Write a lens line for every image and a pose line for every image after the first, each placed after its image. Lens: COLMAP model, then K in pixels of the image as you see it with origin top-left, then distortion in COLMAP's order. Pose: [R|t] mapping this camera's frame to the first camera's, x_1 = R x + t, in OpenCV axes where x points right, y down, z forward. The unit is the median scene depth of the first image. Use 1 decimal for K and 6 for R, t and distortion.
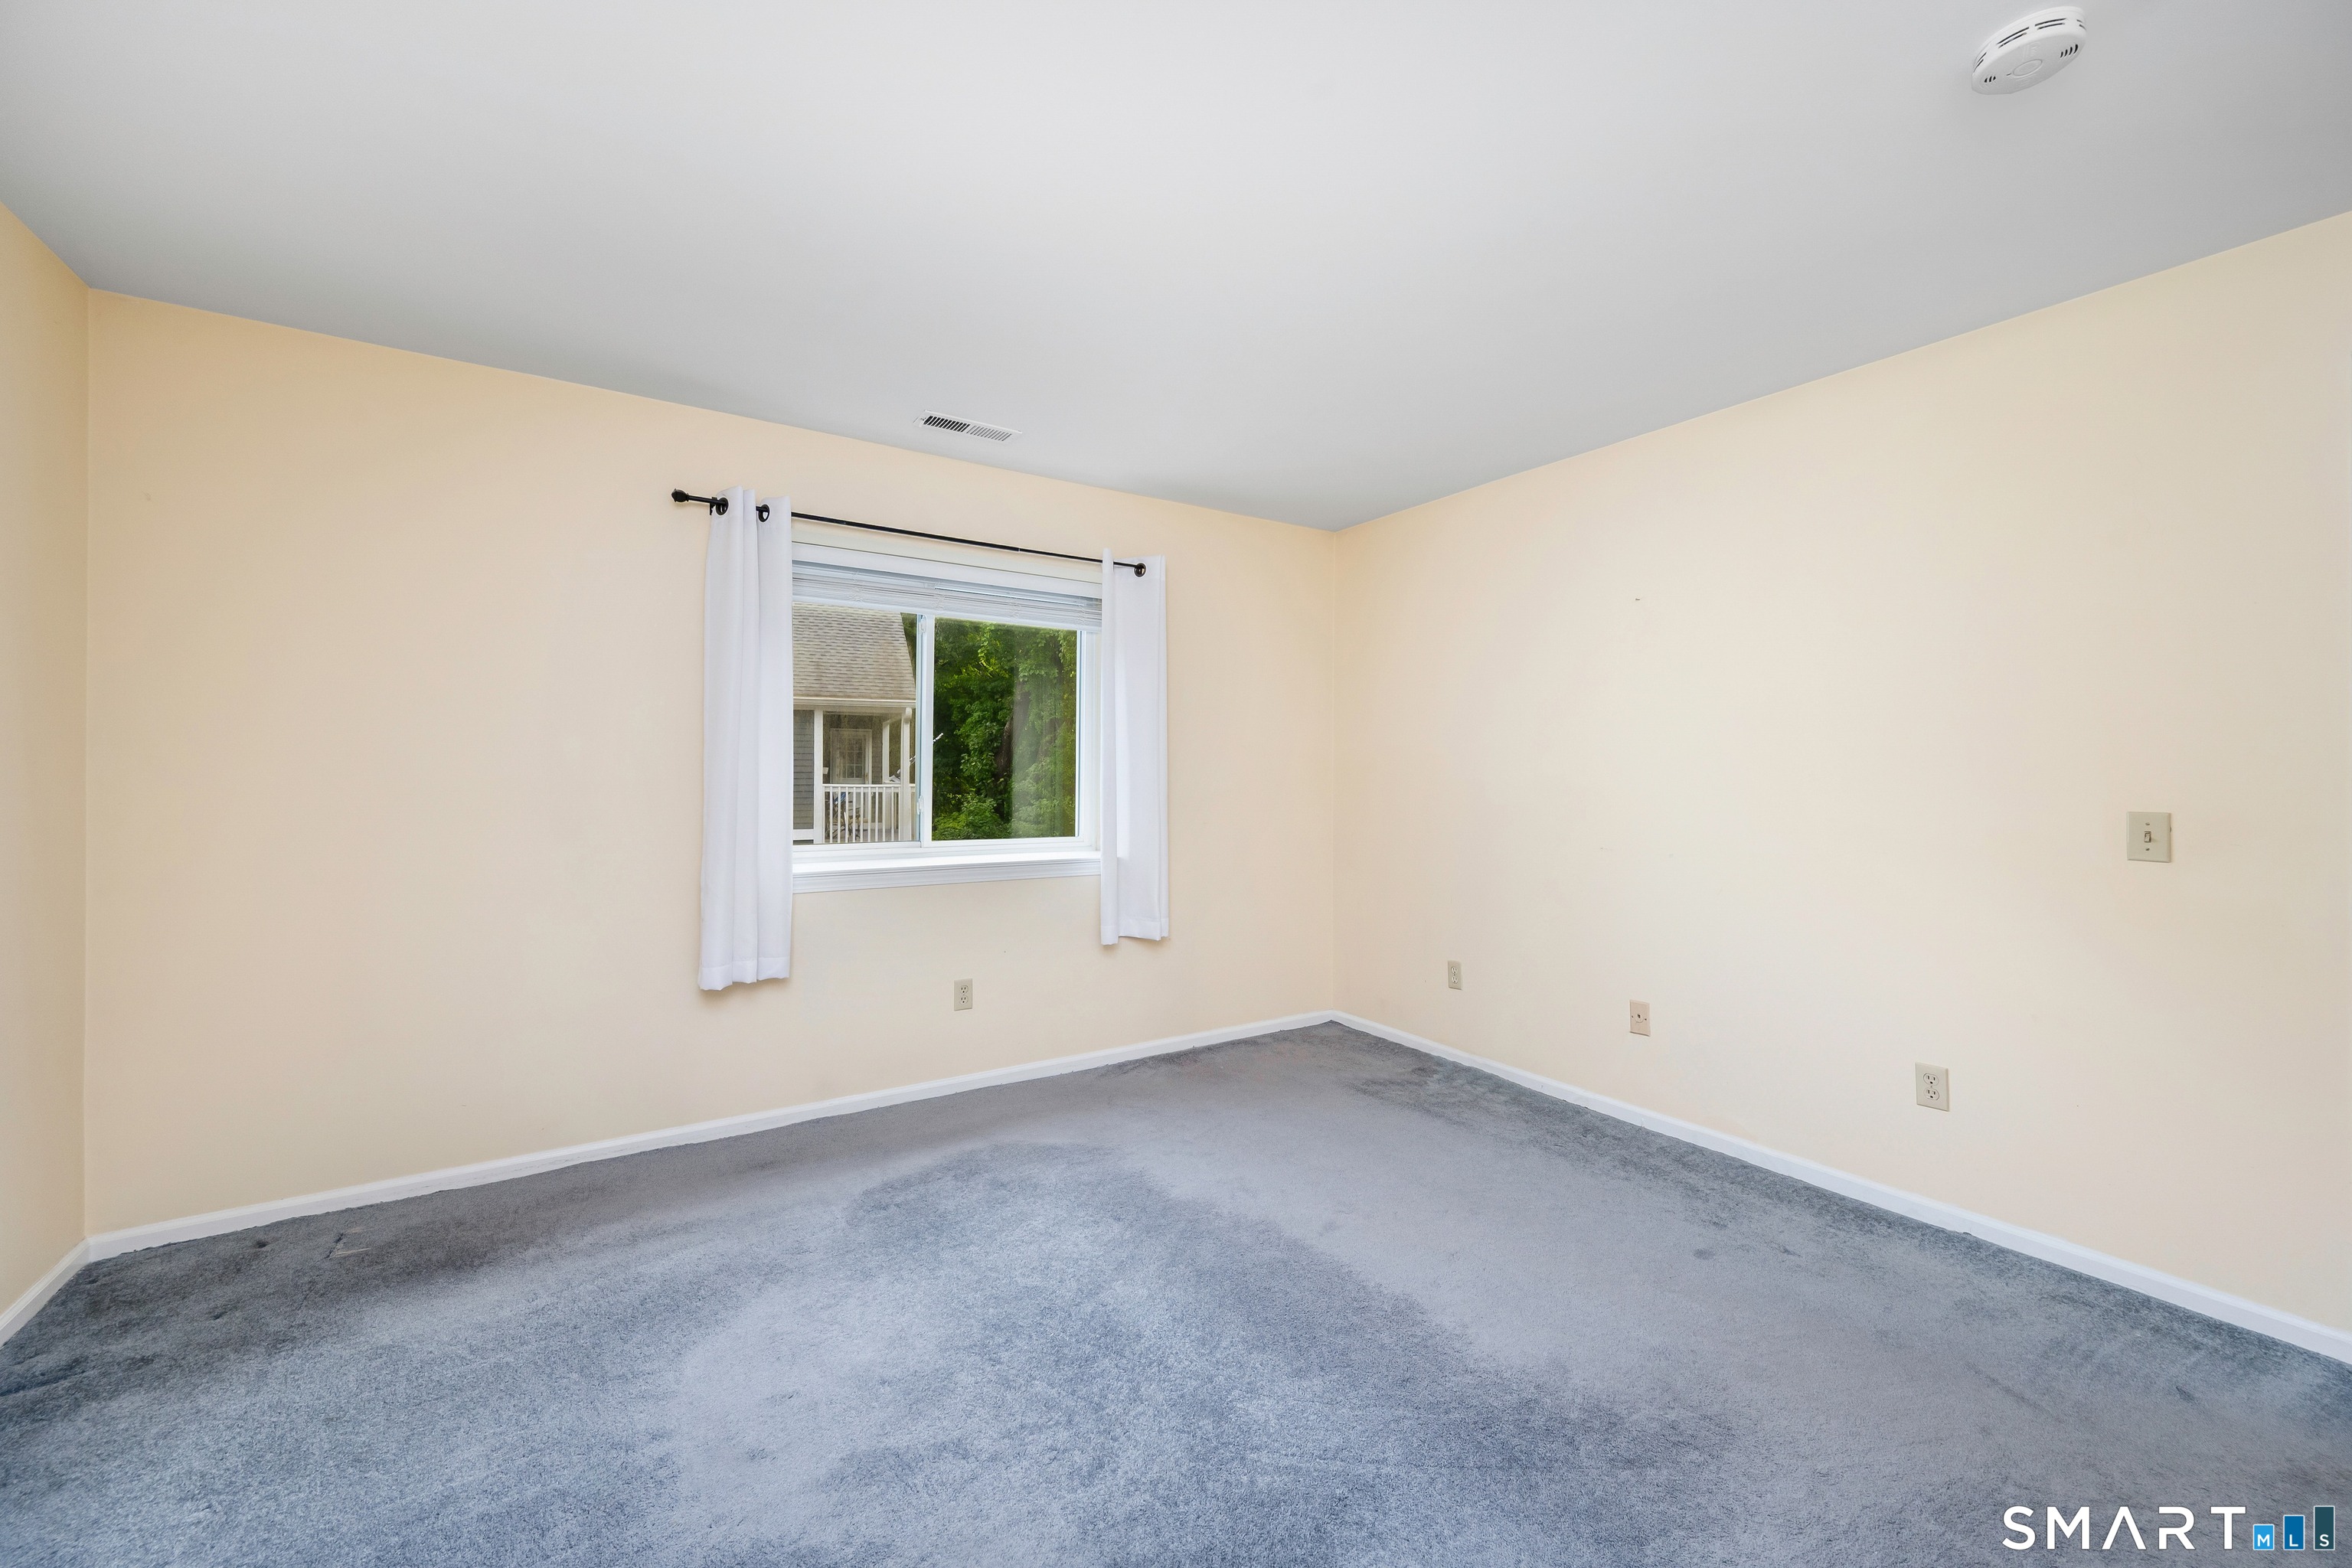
lens RADIAL K [[932.8, 0, 1189.0], [0, 932.8, 770.5], [0, 0, 1]] dist [-0.001008, -0.000109]
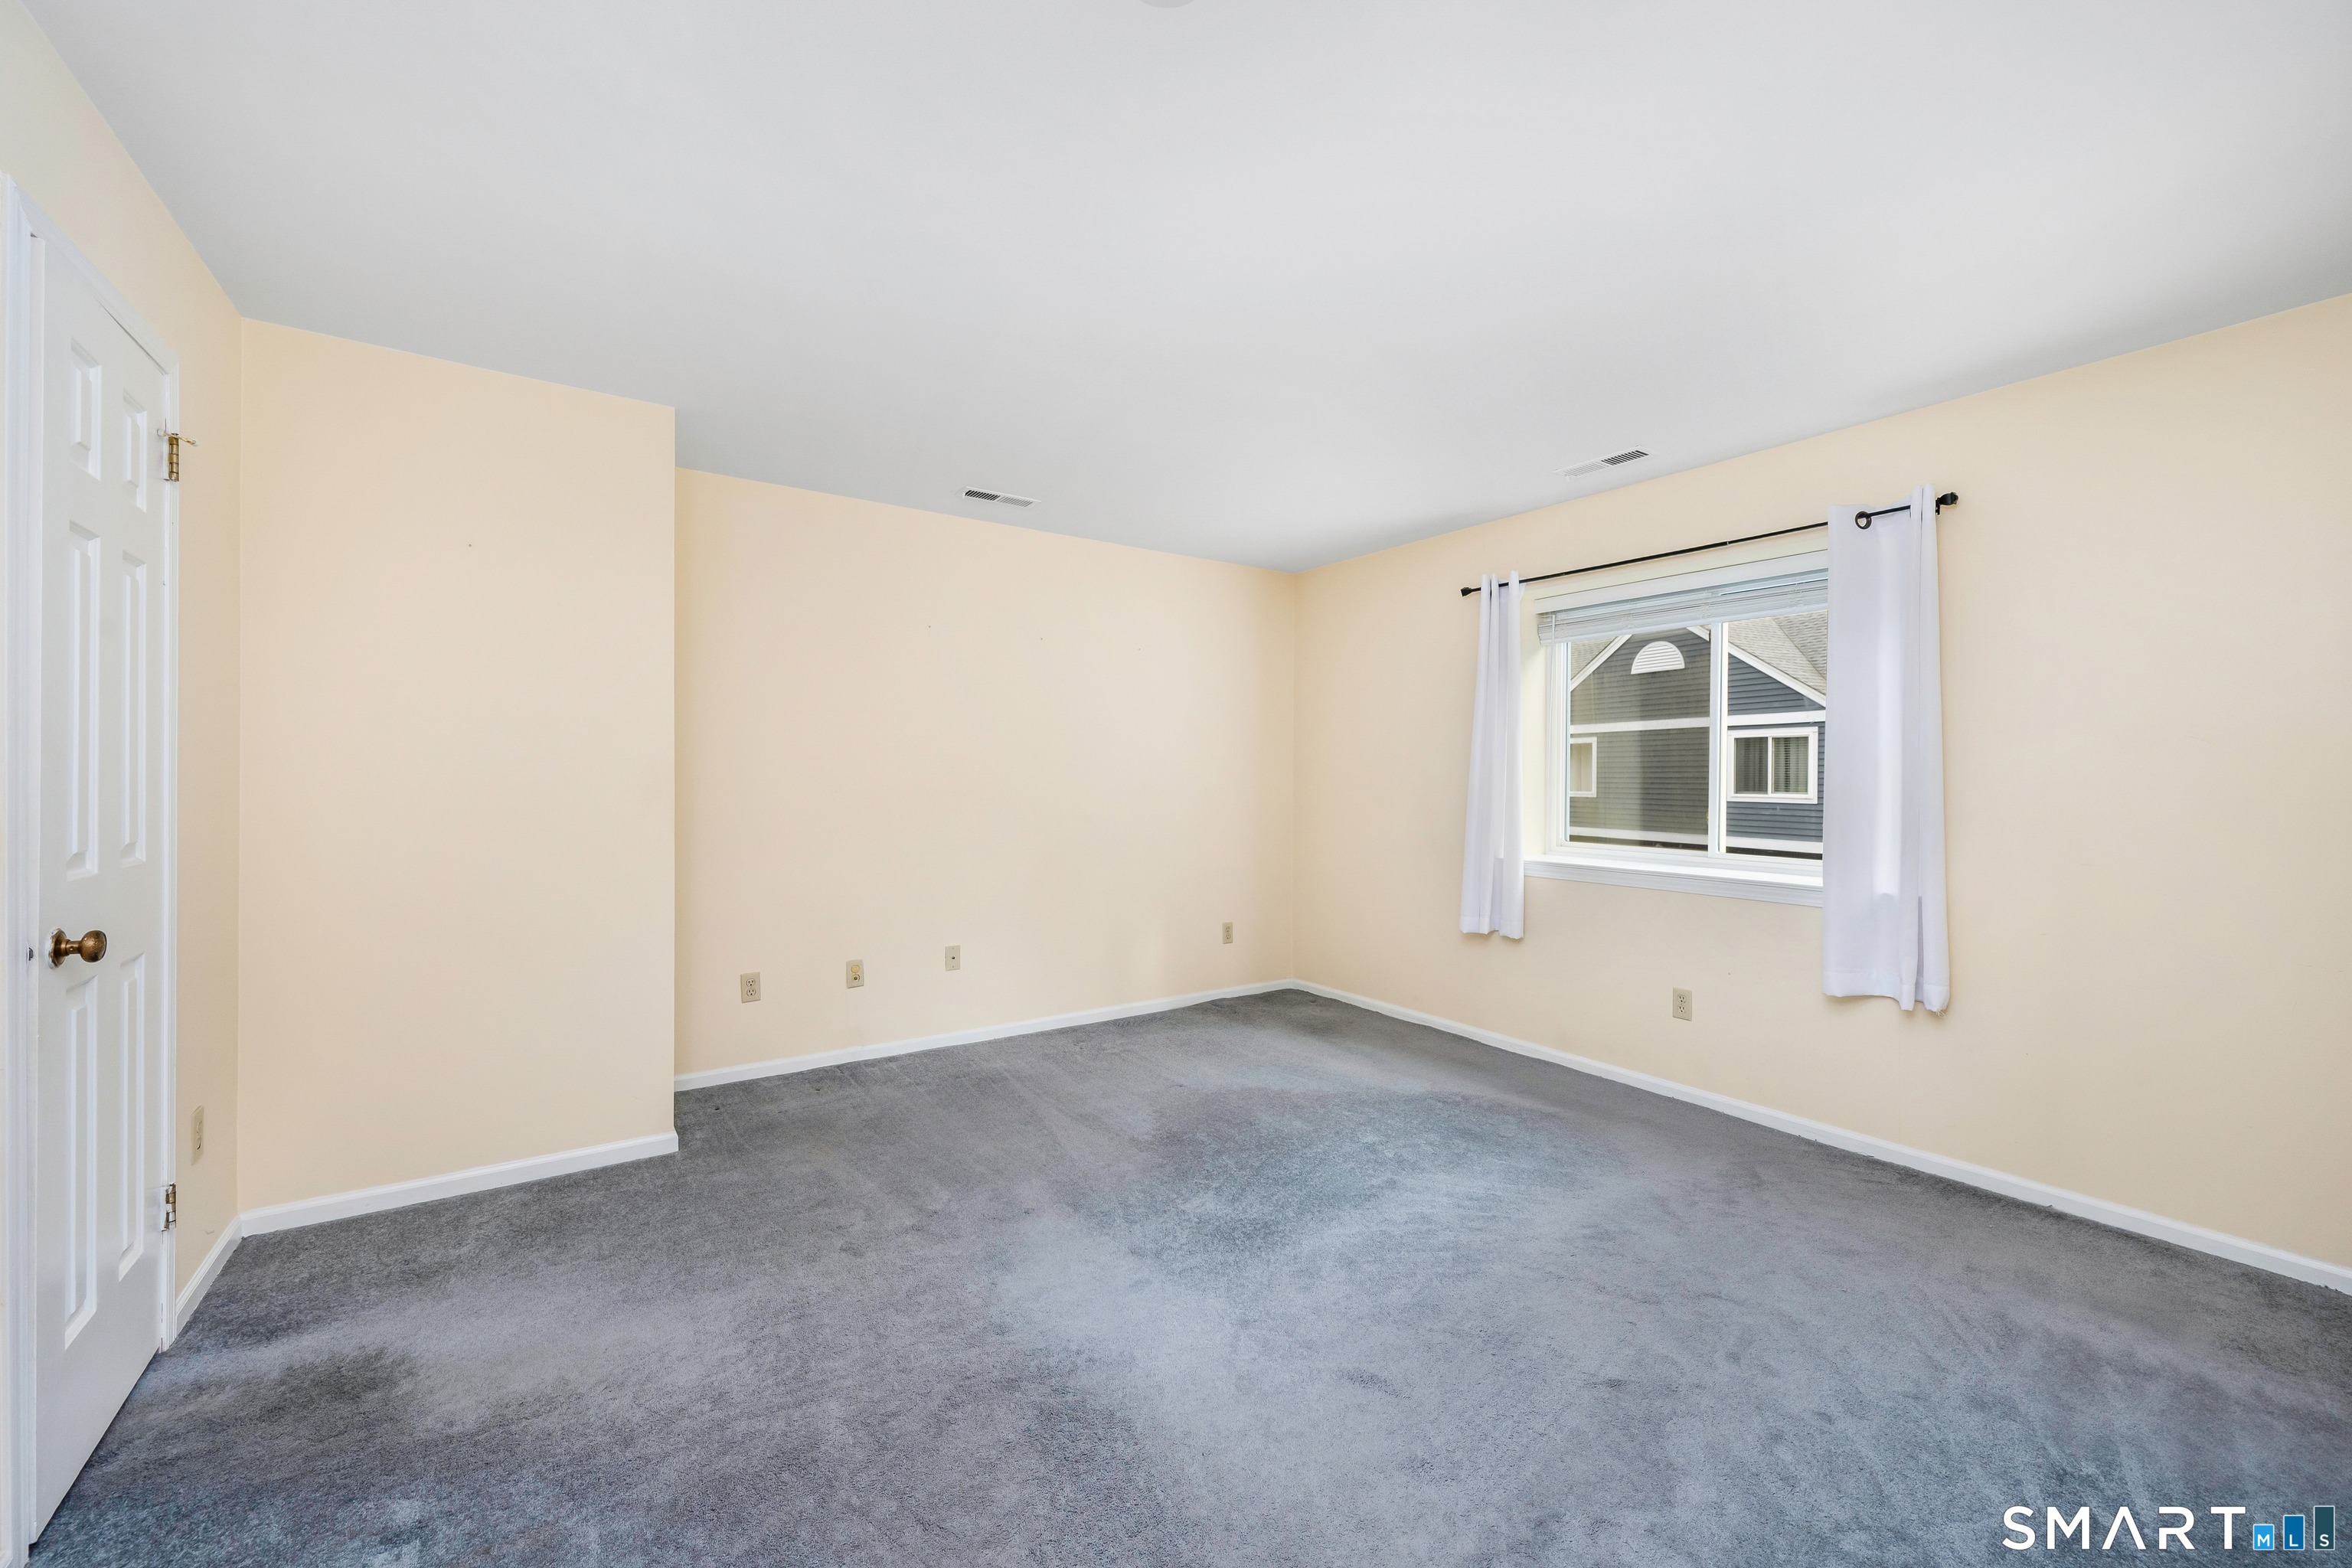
lens RADIAL K [[932.8, 0, 1189.0], [0, 932.8, 770.5], [0, 0, 1]] dist [-0.001008, -0.000109]
pose [[0.004066, -0.006007, -0.999974, 0.824130], [0.000511, 0.999982, -0.006005, -0.004803], [0.999992, -0.000486, 0.004069, 0.505059]]
